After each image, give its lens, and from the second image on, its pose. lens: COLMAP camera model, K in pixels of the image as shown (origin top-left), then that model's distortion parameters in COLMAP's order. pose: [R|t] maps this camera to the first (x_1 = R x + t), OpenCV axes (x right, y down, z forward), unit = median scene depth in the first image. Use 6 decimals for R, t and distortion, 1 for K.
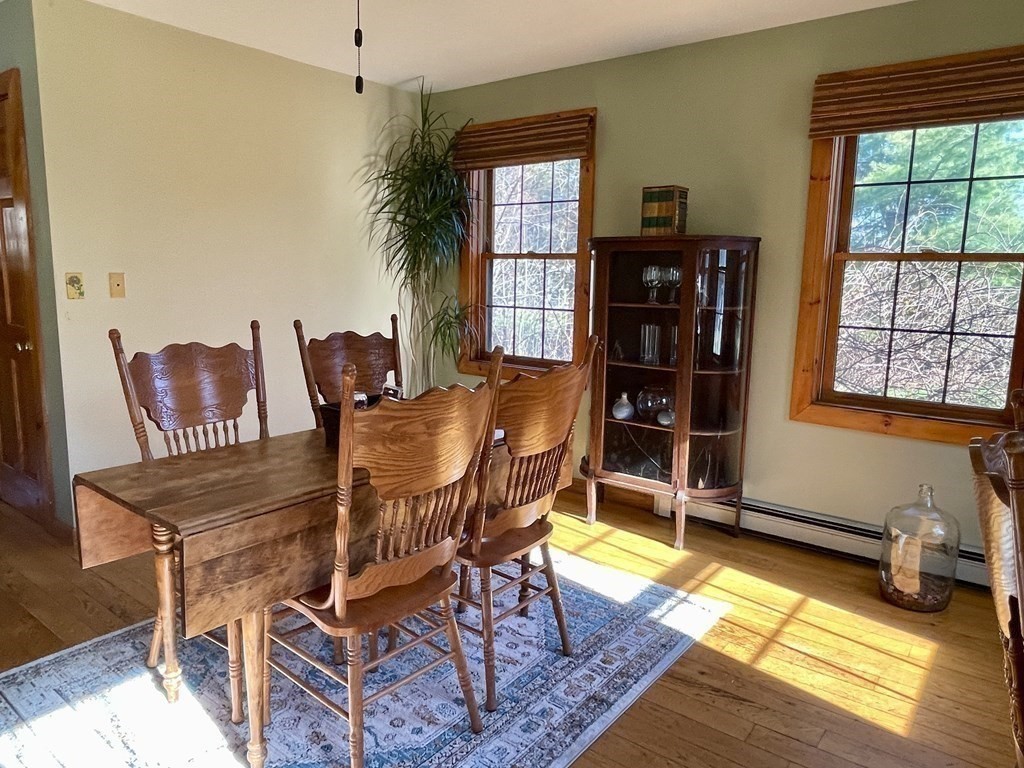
lens RADIAL K [[702.7, 0, 512.0], [0, 702.7, 384.0], [0, 0, 1]] dist [-0.002447, -0.000379]
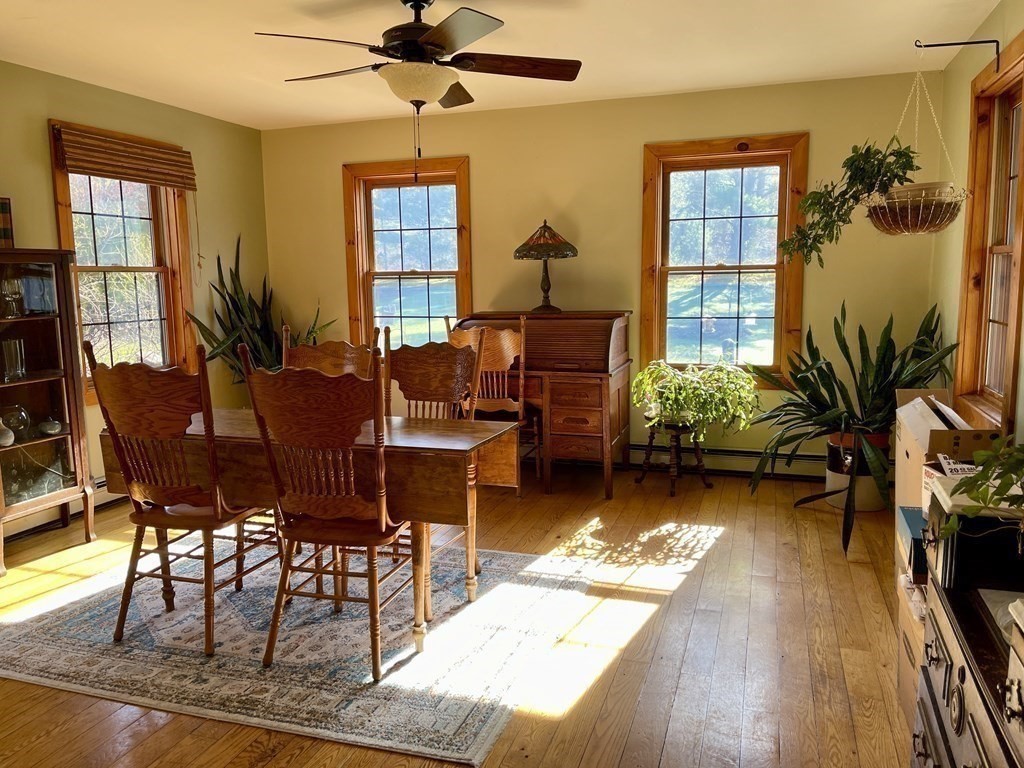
lens RADIAL K [[766.9, 0, 512.0], [0, 766.9, 384.0], [0, 0, 1]] dist [0.000909, -0.001879]
pose [[-0.337159, -0.146367, 0.930000, -1.252584], [0.153004, 0.966189, 0.207532, -0.171807], [-0.928931, 0.212265, -0.303365, 0.865646]]
